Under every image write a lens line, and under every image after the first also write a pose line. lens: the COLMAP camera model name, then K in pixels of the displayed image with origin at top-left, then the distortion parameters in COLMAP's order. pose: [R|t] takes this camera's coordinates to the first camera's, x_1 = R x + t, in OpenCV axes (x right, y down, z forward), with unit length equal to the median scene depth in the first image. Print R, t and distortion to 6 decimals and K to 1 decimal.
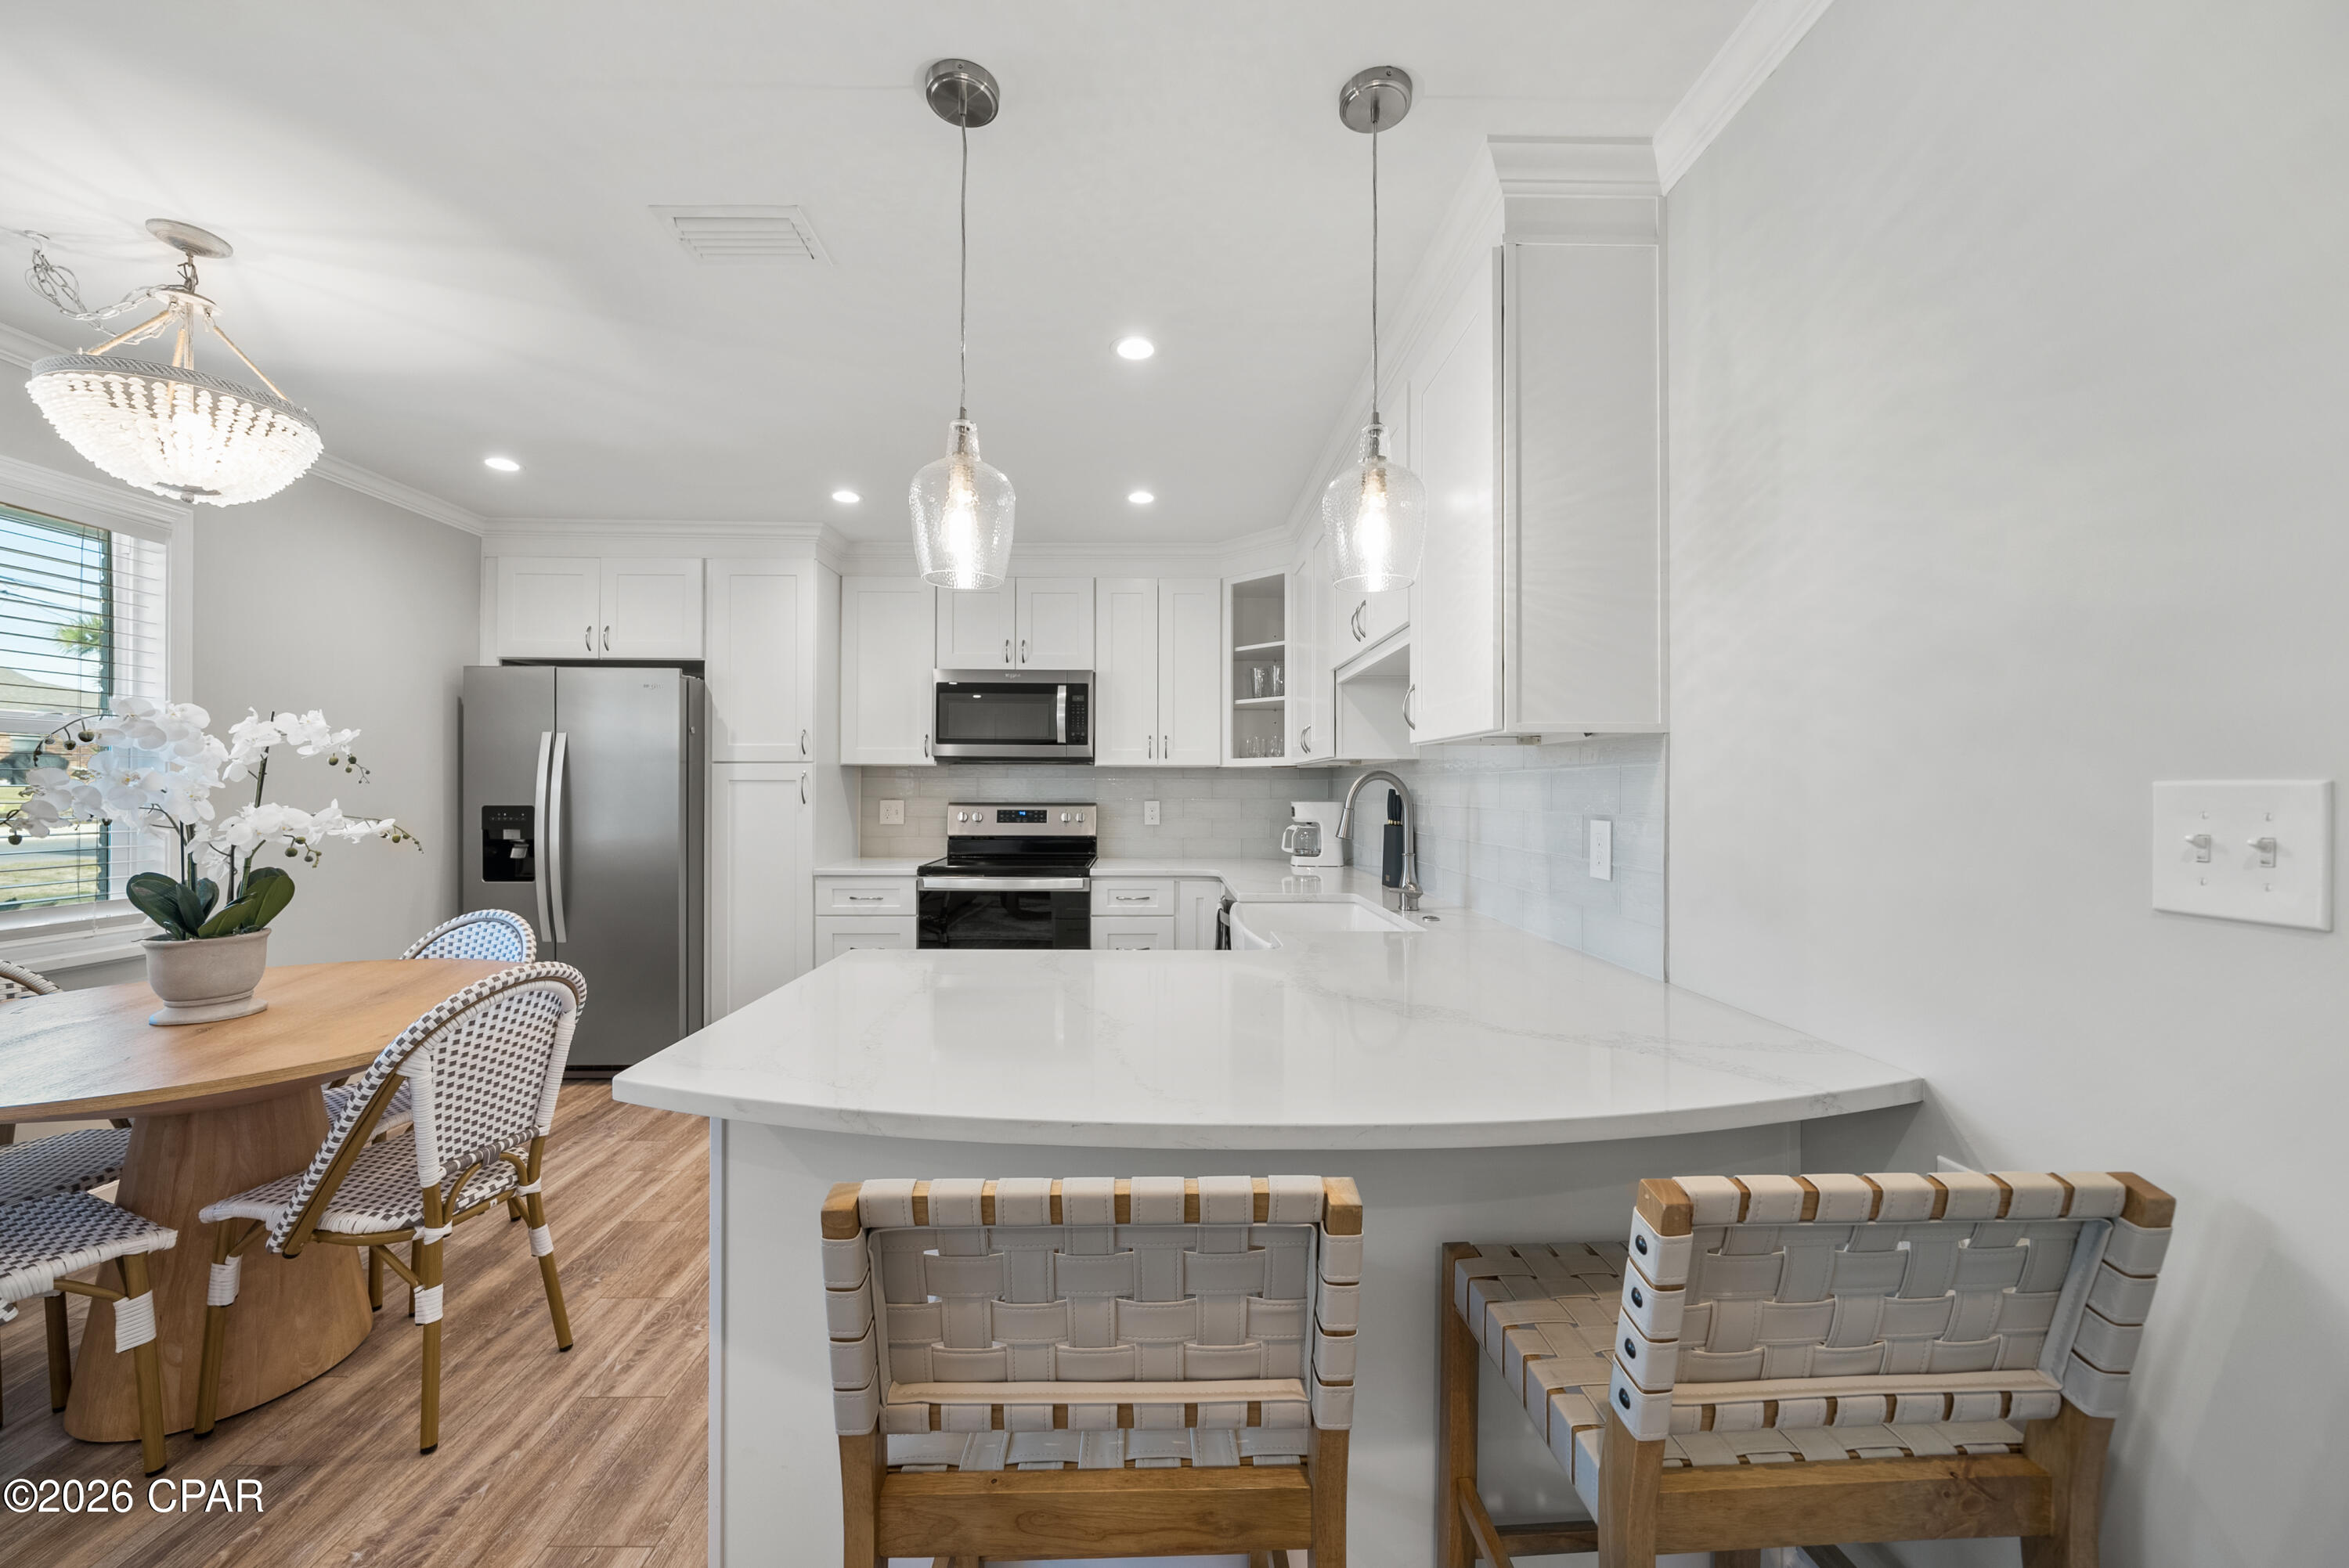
lens RADIAL K [[866.3, 0, 1162.0], [0, 866.3, 783.6], [0, 0, 1]] dist [-0.005829, 0.000372]
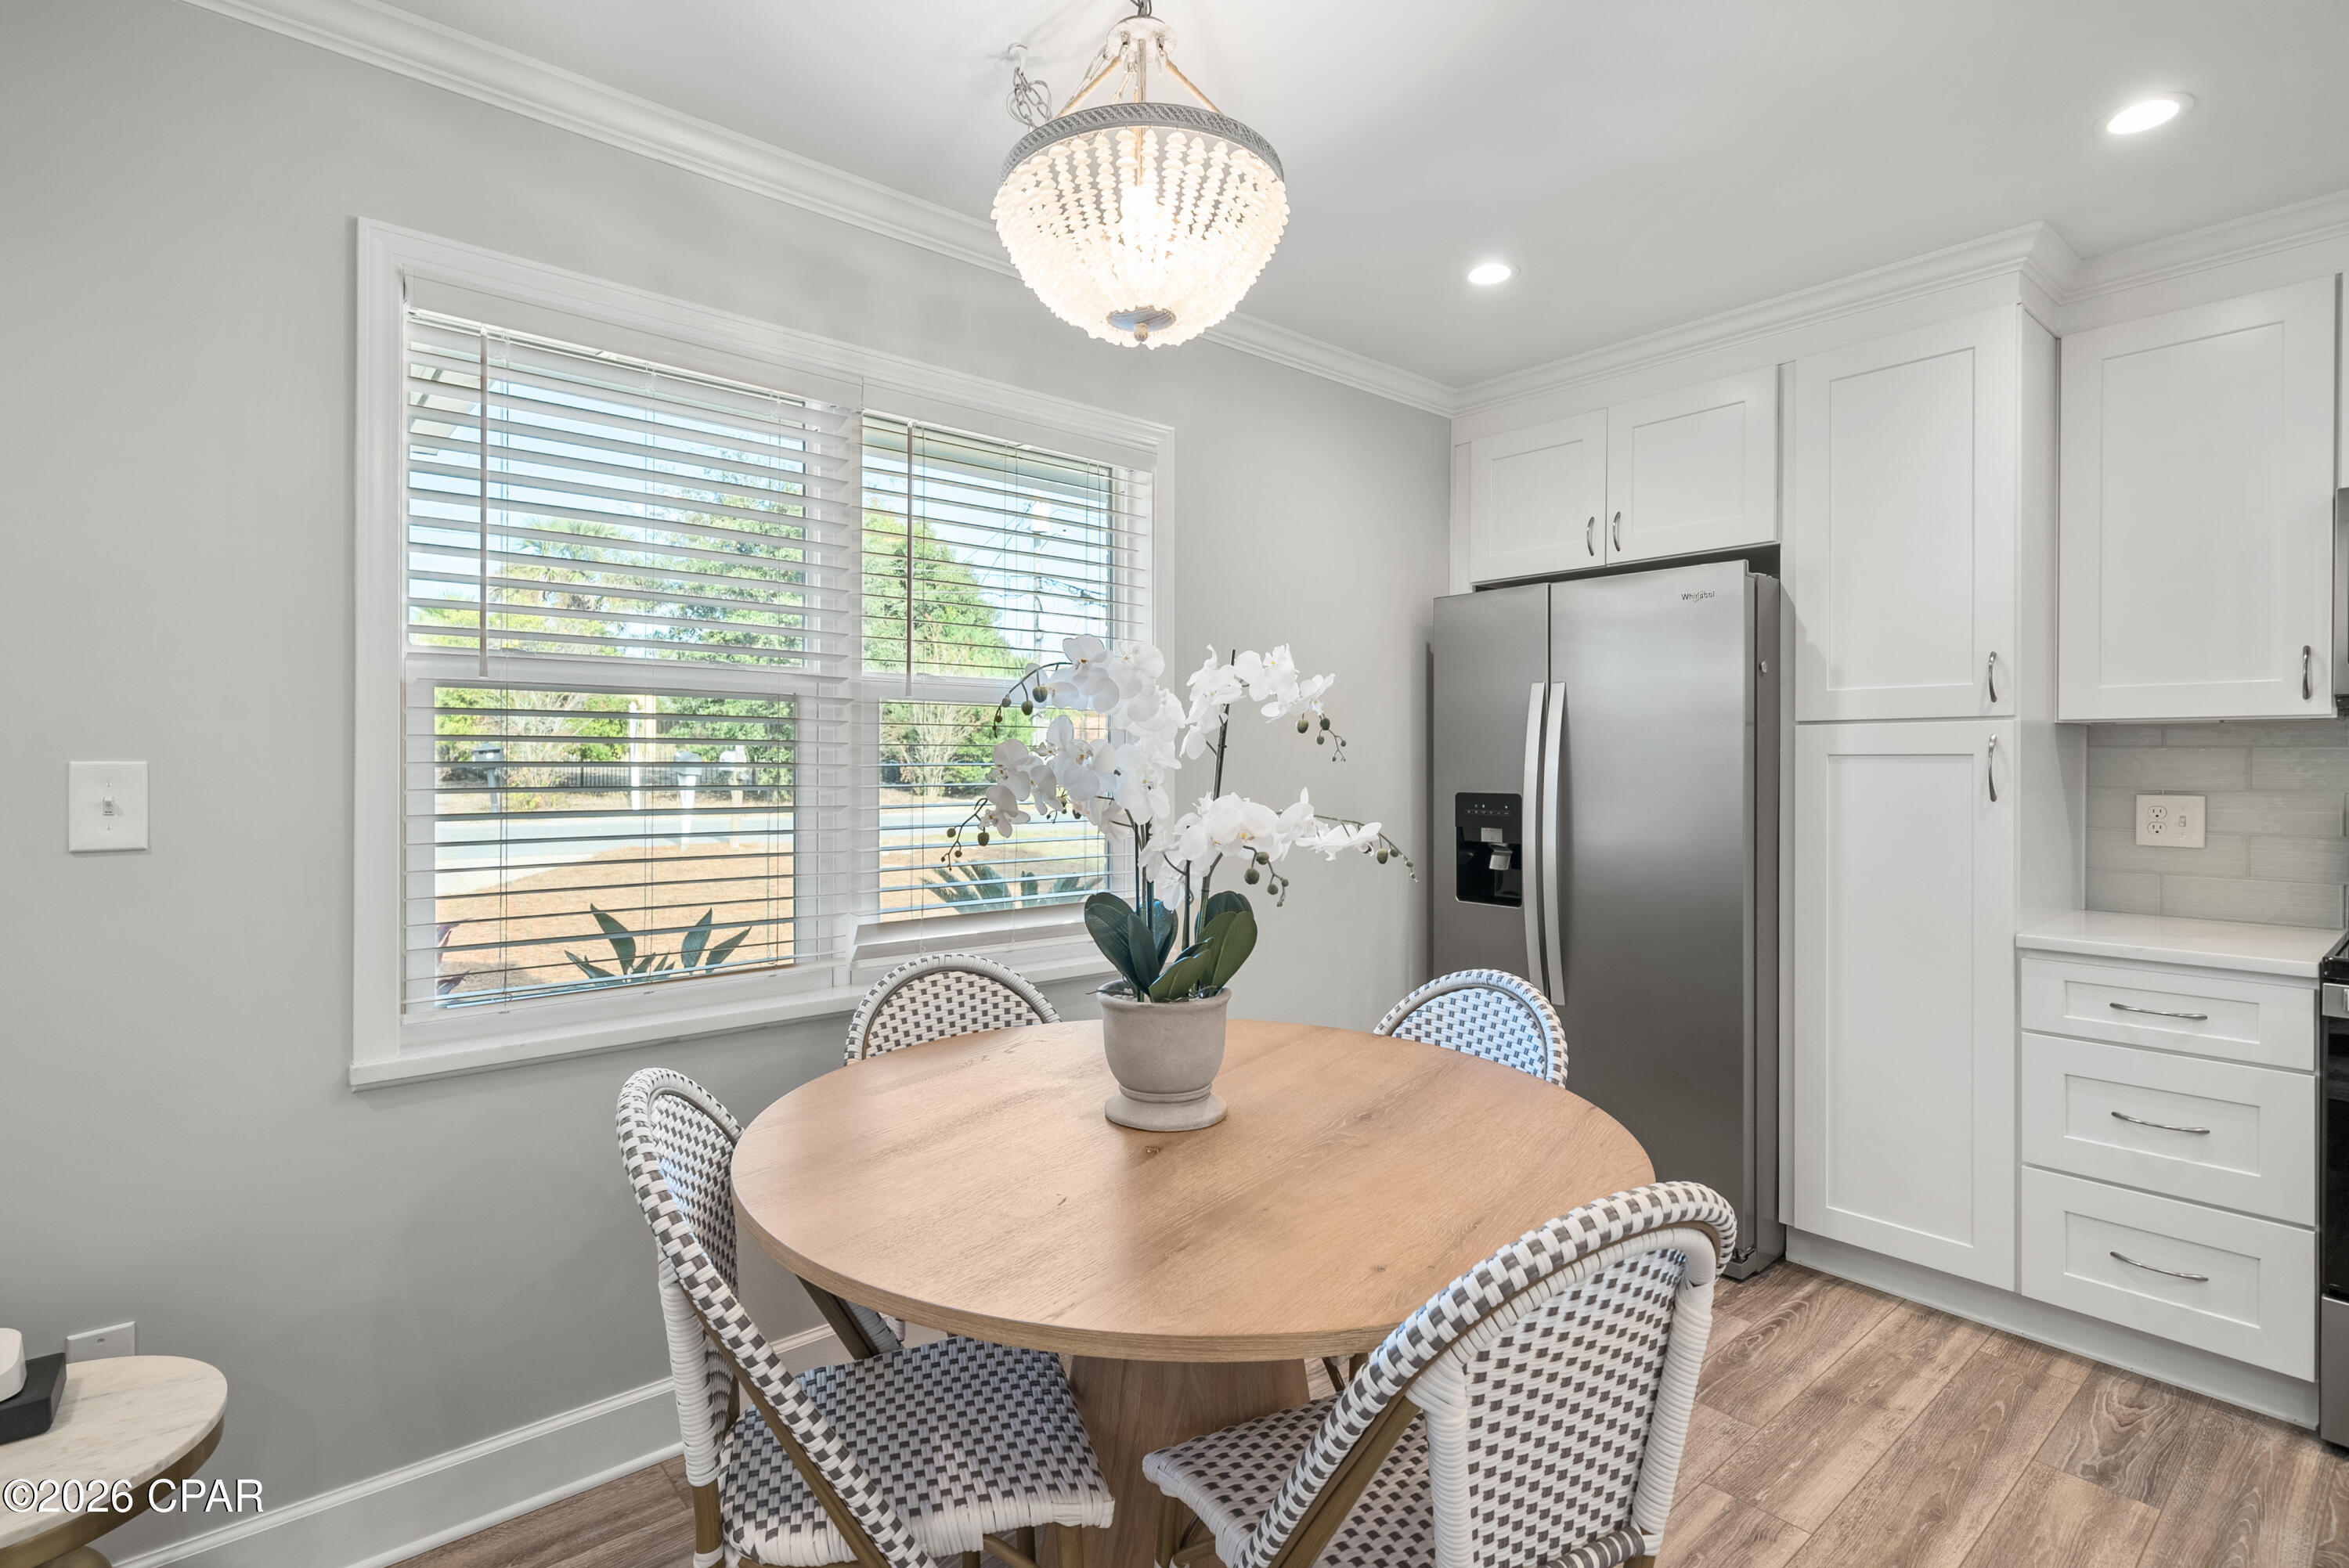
lens RADIAL K [[1120.1, 0, 1165.7], [0, 1120.1, 765.3], [0, 0, 1]] dist [0.001927, 0.000286]
pose [[0.632659, 0.001192, -0.774430, -0.330461], [0.001782, 0.999994, 0.002995, -0.000043], [0.774429, -0.003275, 0.632653, 0.342094]]
